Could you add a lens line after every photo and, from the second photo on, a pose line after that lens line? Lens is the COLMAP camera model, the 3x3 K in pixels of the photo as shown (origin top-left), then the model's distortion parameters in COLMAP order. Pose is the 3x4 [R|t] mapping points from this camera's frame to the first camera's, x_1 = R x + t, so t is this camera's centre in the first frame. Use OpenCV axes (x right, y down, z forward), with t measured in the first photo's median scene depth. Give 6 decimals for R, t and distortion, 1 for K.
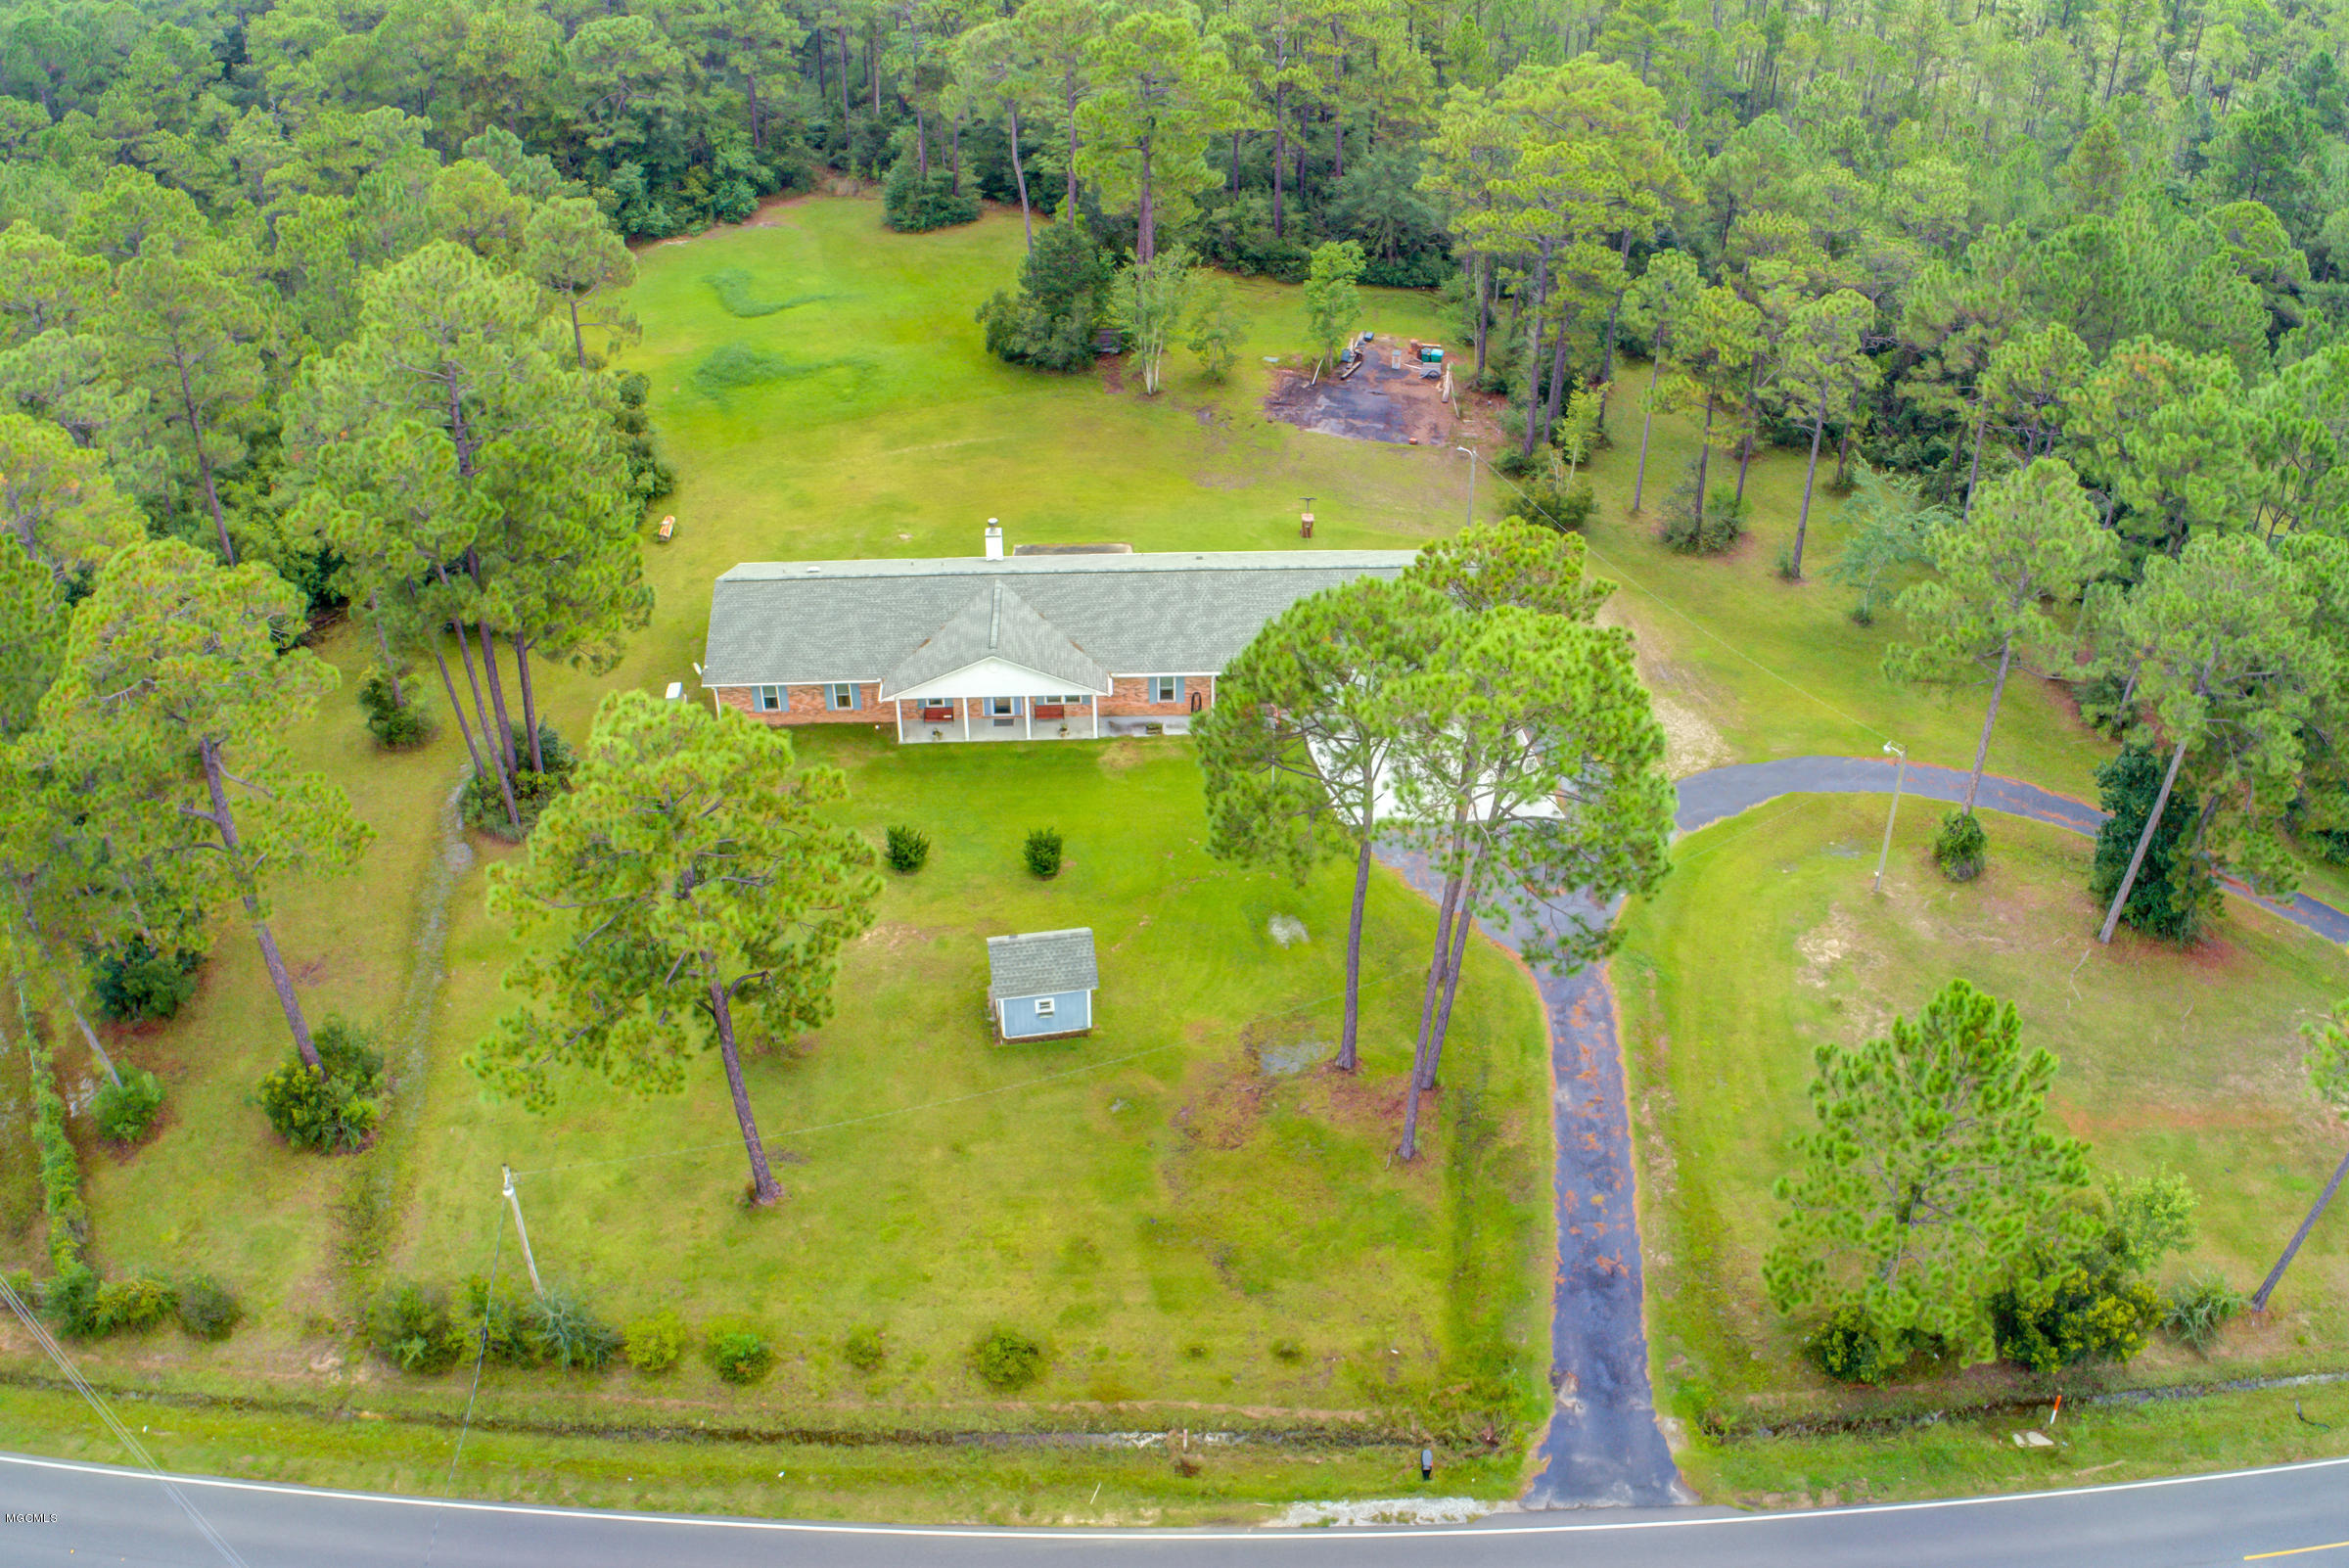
lens RADIAL K [[1905.8, 0, 1185.2], [0, 1905.8, 752.3], [0, 0, 1]] dist [-0.256540, 0.077999]
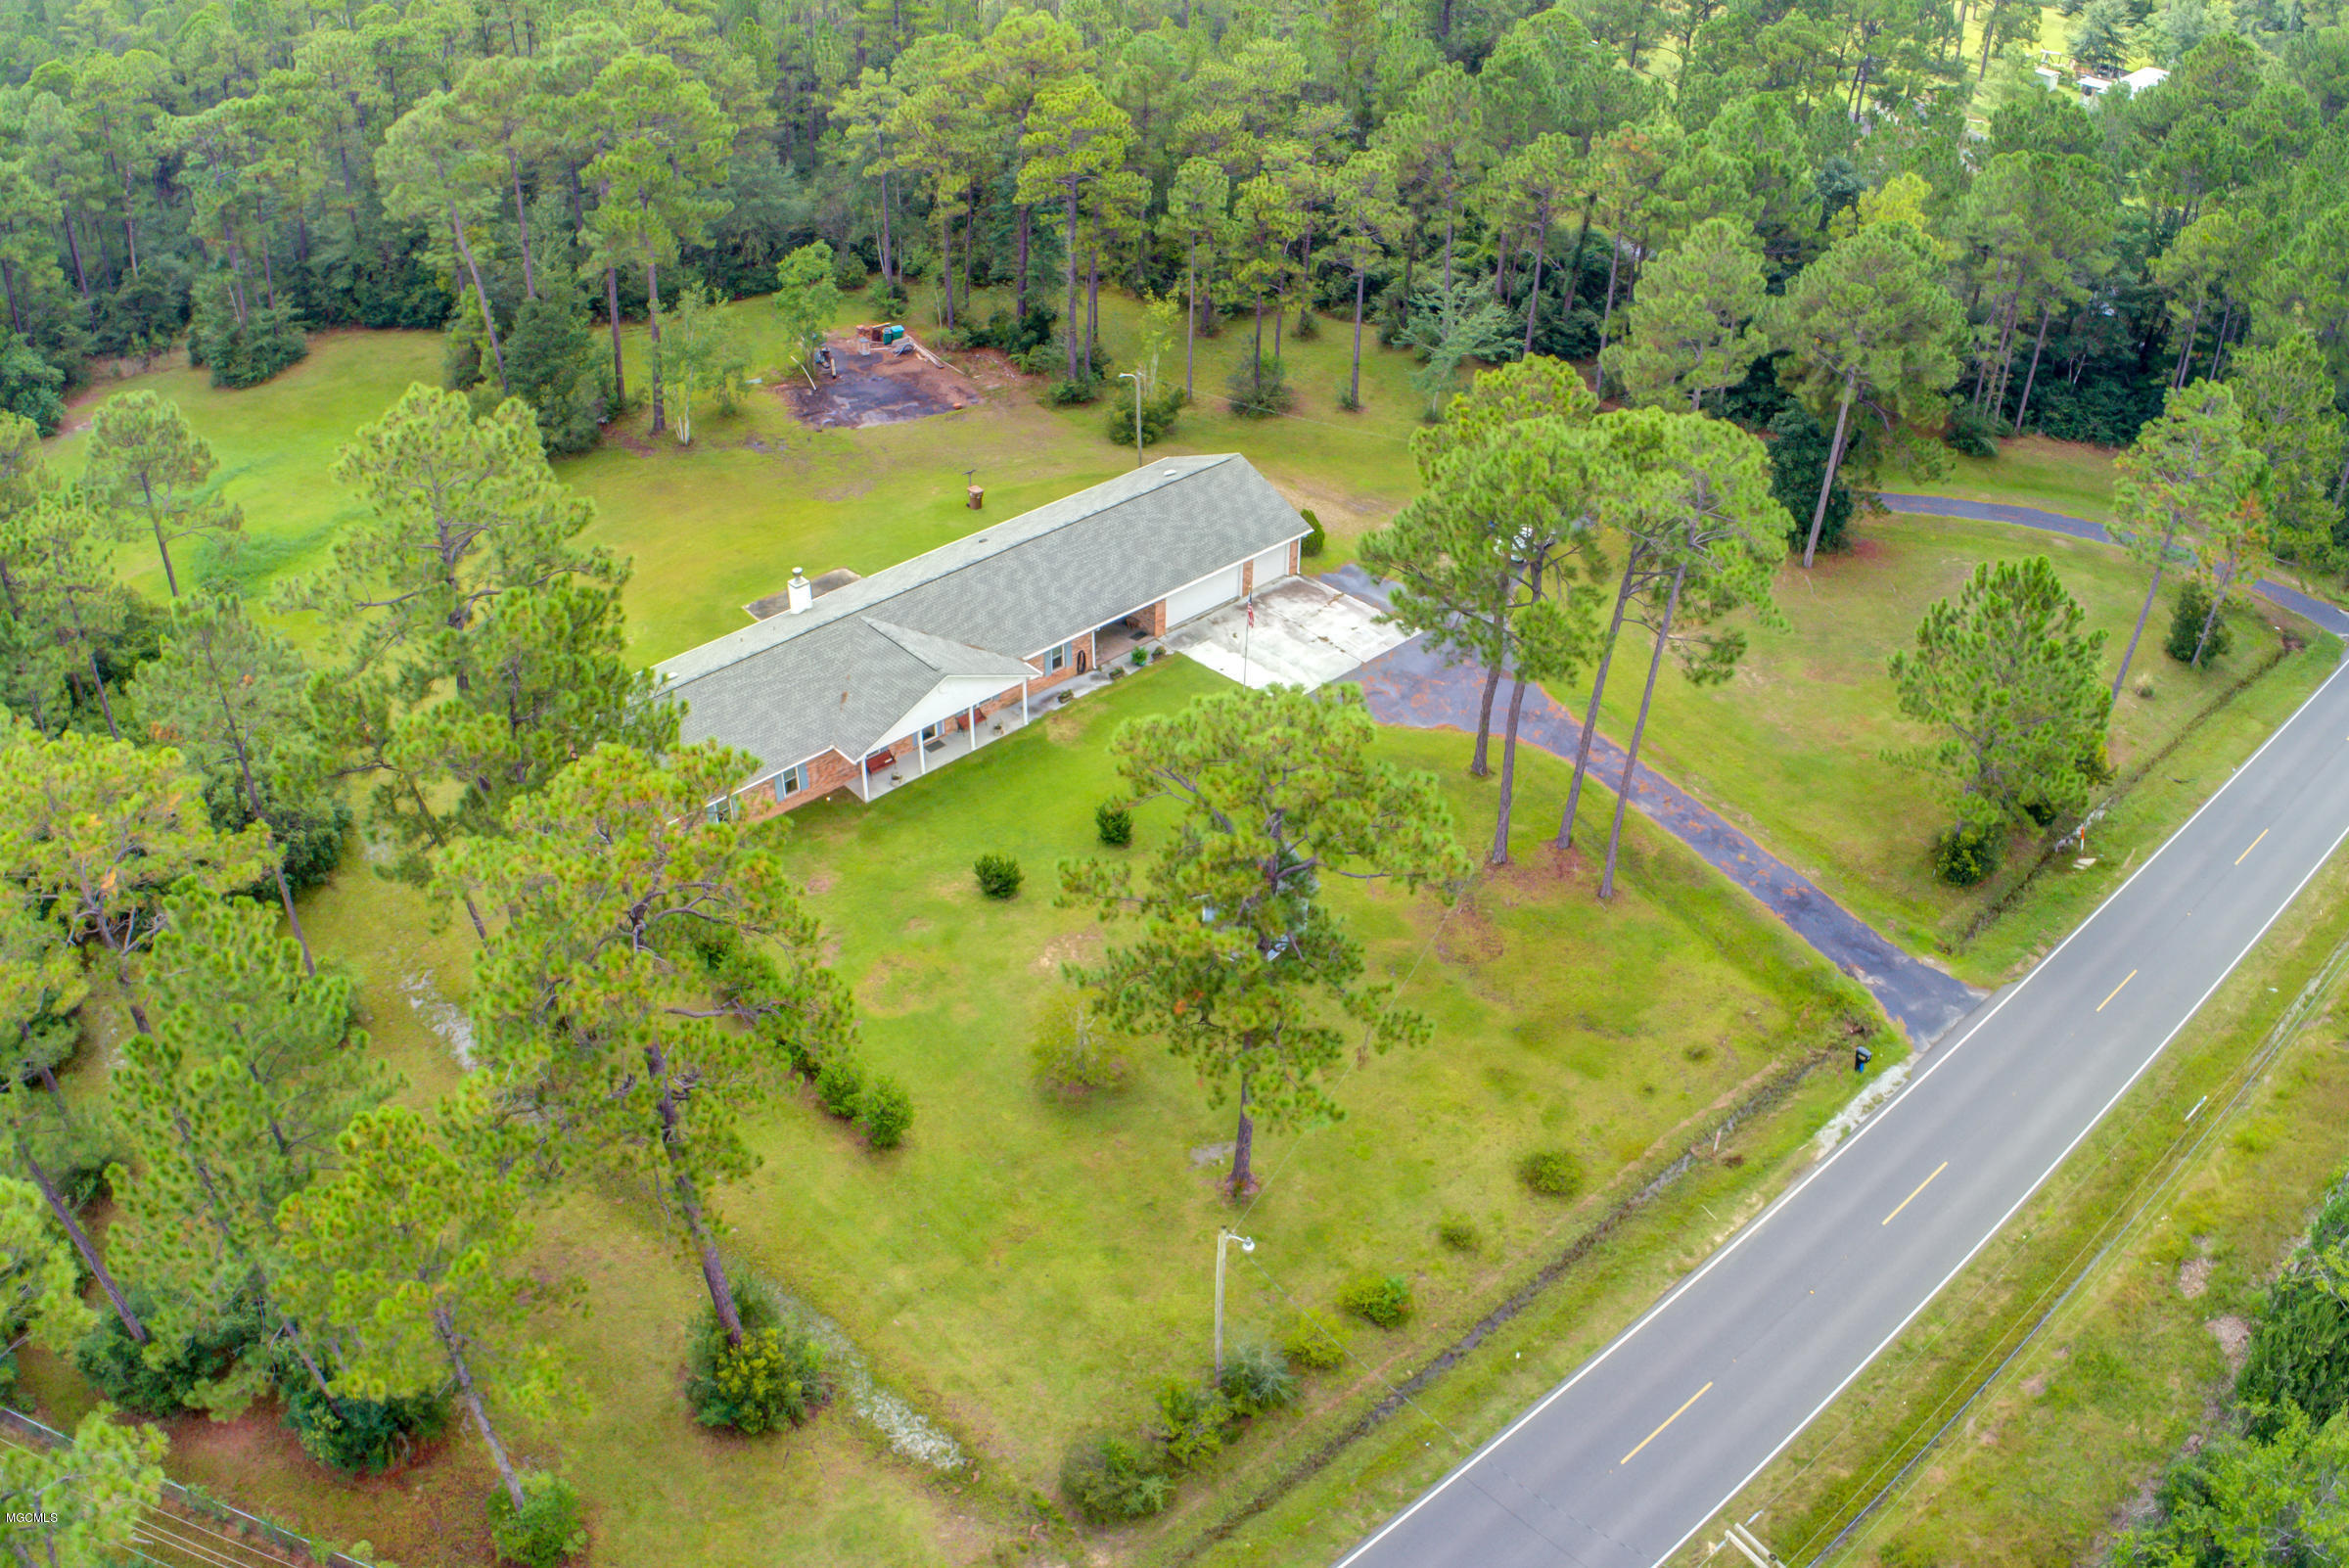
lens RADIAL K [[1905.8, 0, 1185.2], [0, 1905.8, 752.3], [0, 0, 1]] dist [-0.256540, 0.077999]
pose [[0.761394, -0.366437, 0.534792, -0.527891], [0.365972, 0.923864, 0.111987, -0.075959], [-0.535111, 0.110453, 0.837530, 0.107557]]
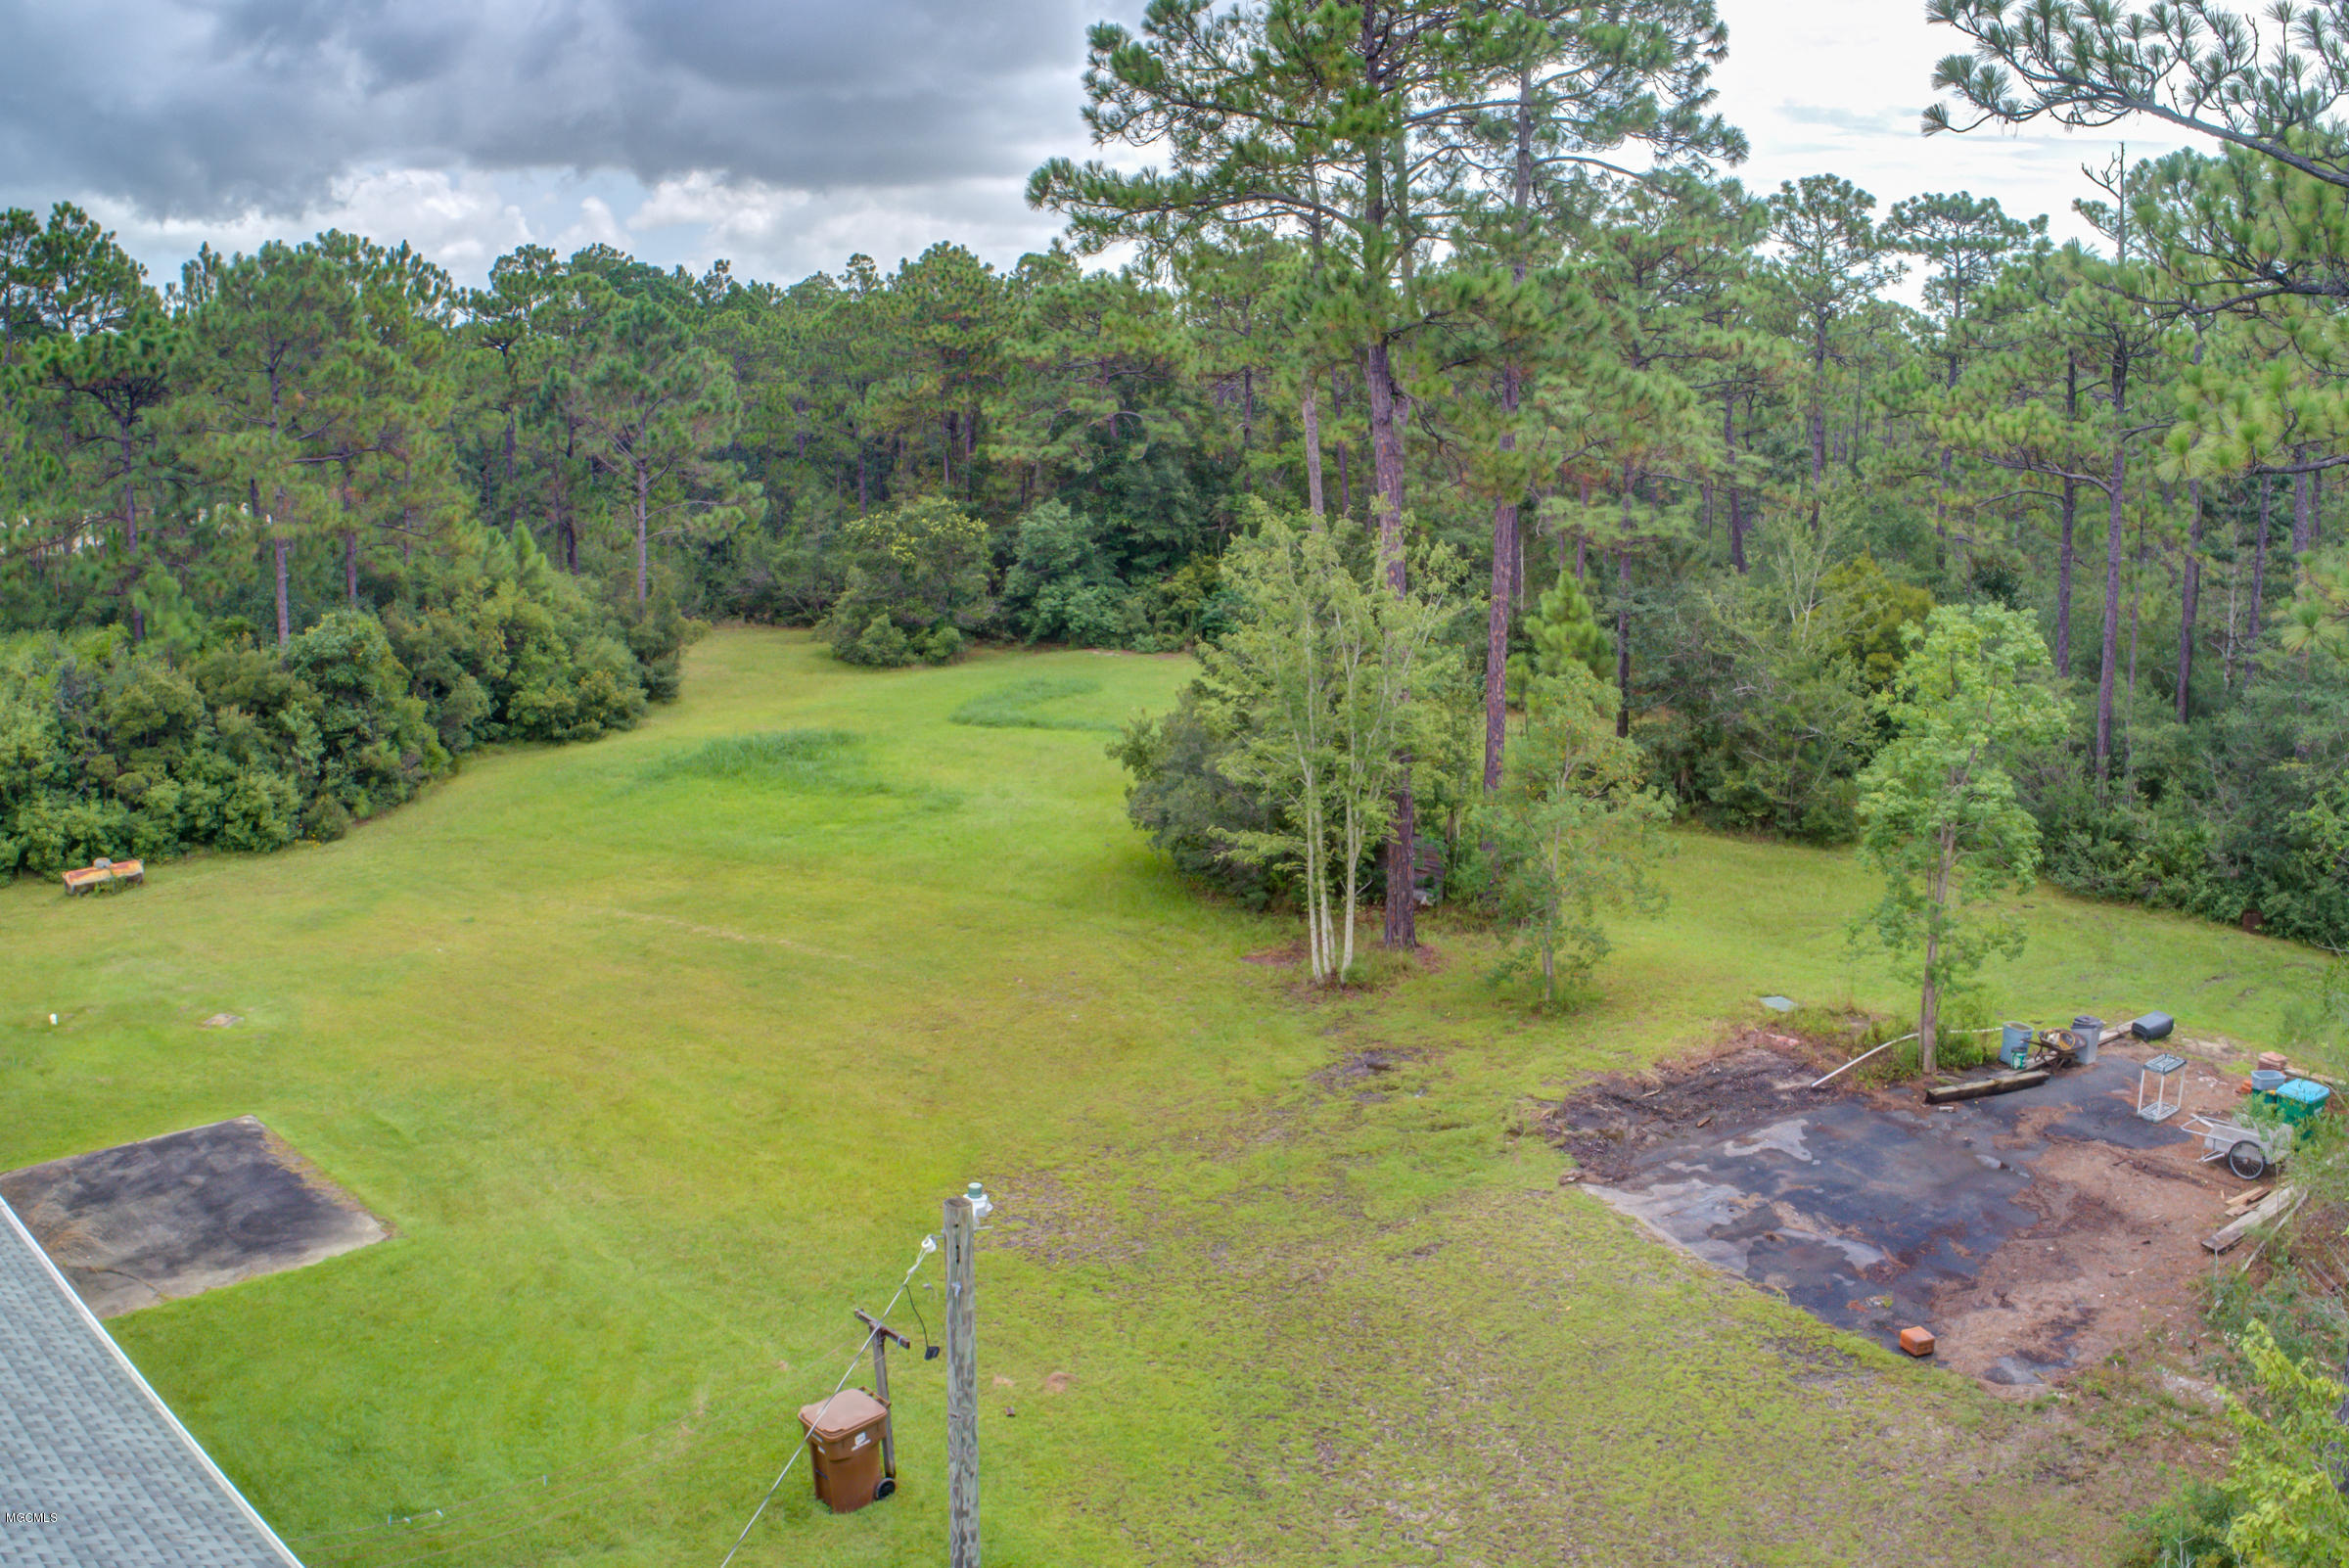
lens RADIAL K [[1905.8, 0, 1185.2], [0, 1905.8, 752.3], [0, 0, 1]] dist [-0.256540, 0.077999]
pose [[0.710719, 0.136936, -0.690019, 0.254242], [-0.413972, 0.874468, -0.252851, -0.176439], [0.568775, 0.465355, 0.678189, 0.998162]]
